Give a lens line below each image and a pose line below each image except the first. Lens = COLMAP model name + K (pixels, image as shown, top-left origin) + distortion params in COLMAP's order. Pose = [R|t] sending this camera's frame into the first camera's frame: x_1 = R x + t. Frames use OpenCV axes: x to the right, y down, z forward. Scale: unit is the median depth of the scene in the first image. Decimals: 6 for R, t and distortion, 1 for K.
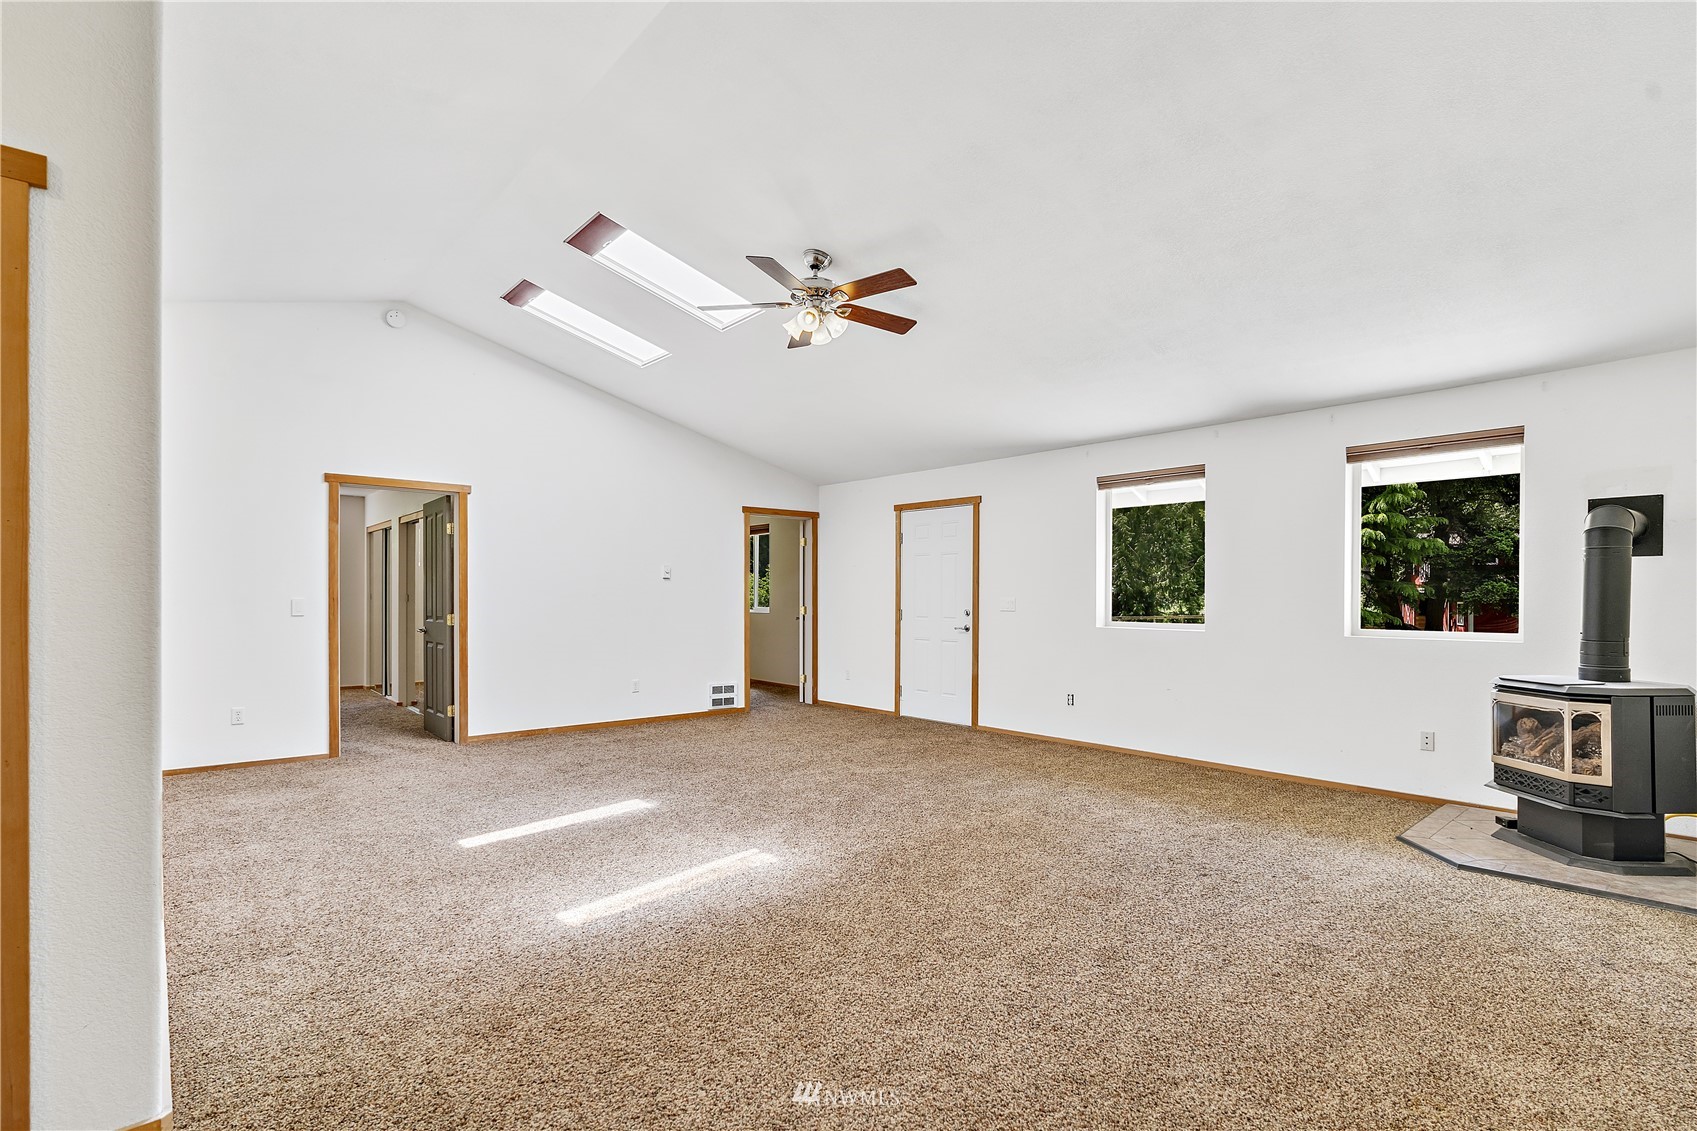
lens RADIAL K [[810.8, 0, 848.6], [0, 810.8, 608.4], [0, 0, 1]] dist [0.000267, -0.000045]
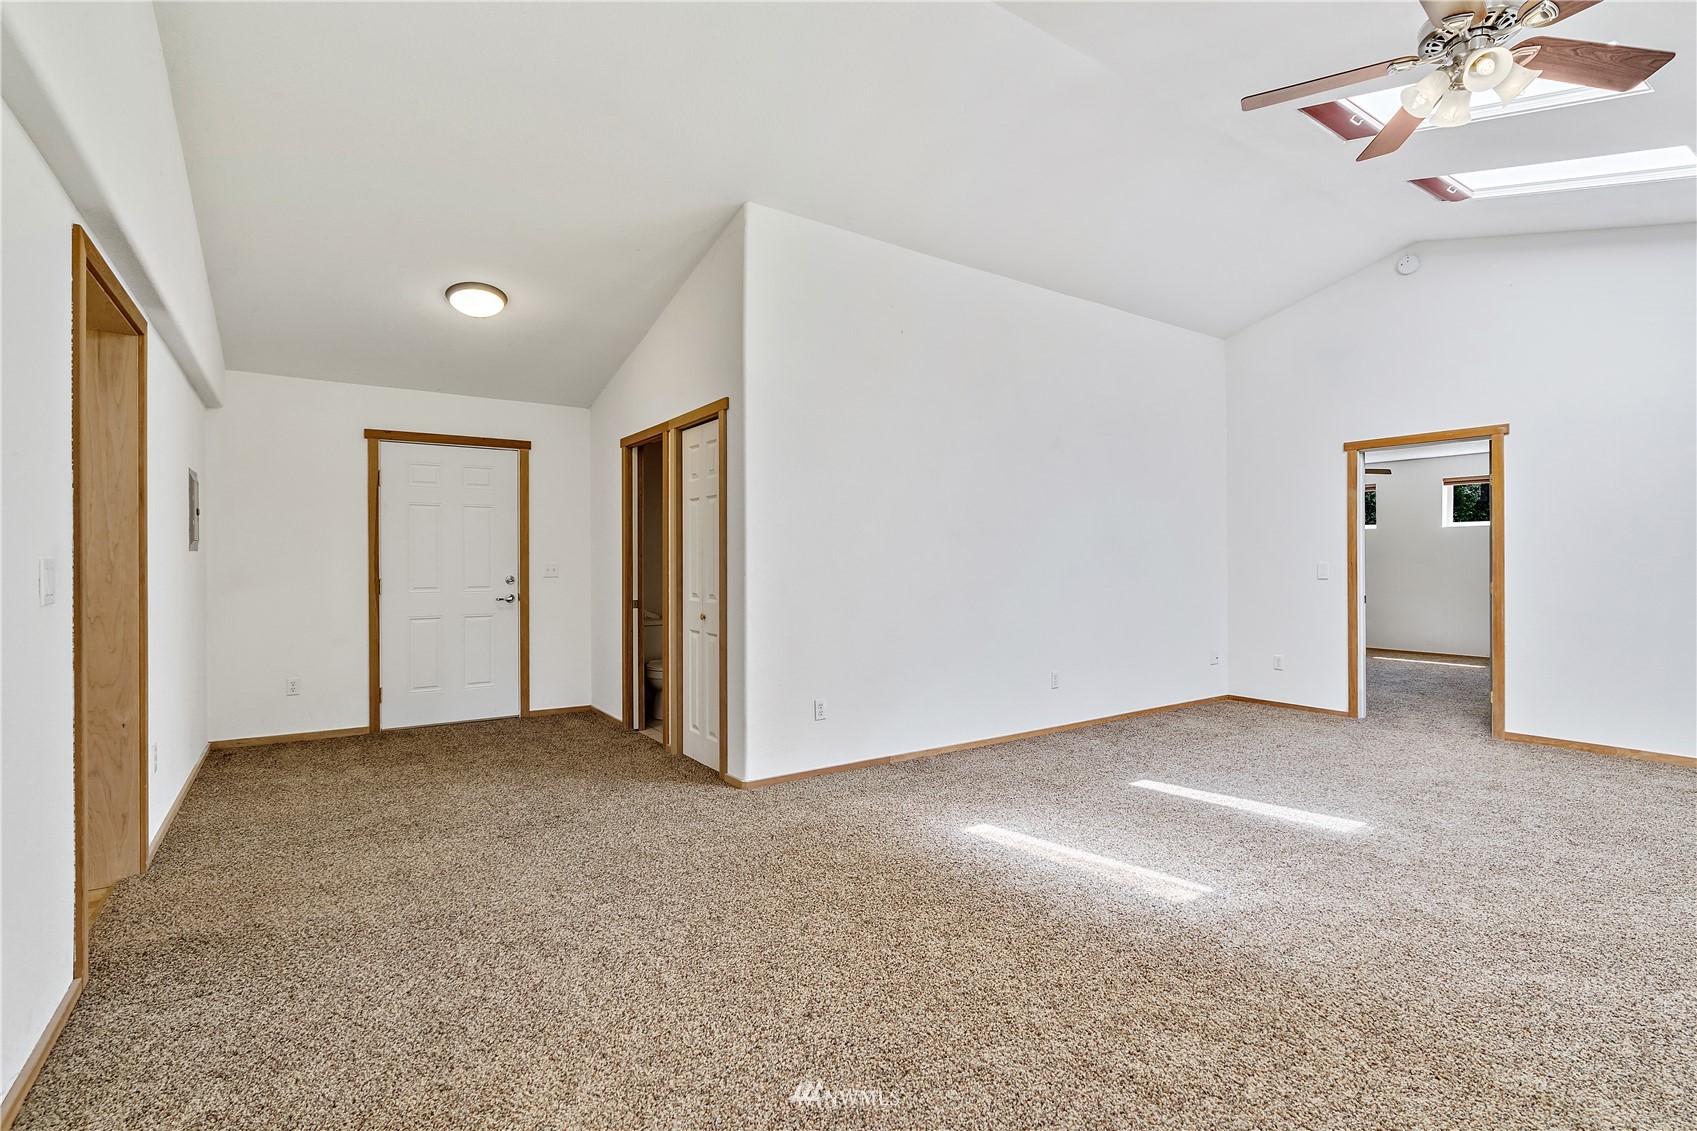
lens RADIAL K [[777.3, 0, 852.0], [0, 777.3, 571.4], [0, 0, 1]] dist [-0.001009, -0.000266]
pose [[-0.105309, 0.009148, -0.994397, 0.570353], [-0.006829, 0.999927, 0.009922, -0.009316], [0.994416, 0.007835, -0.105239, 0.639776]]
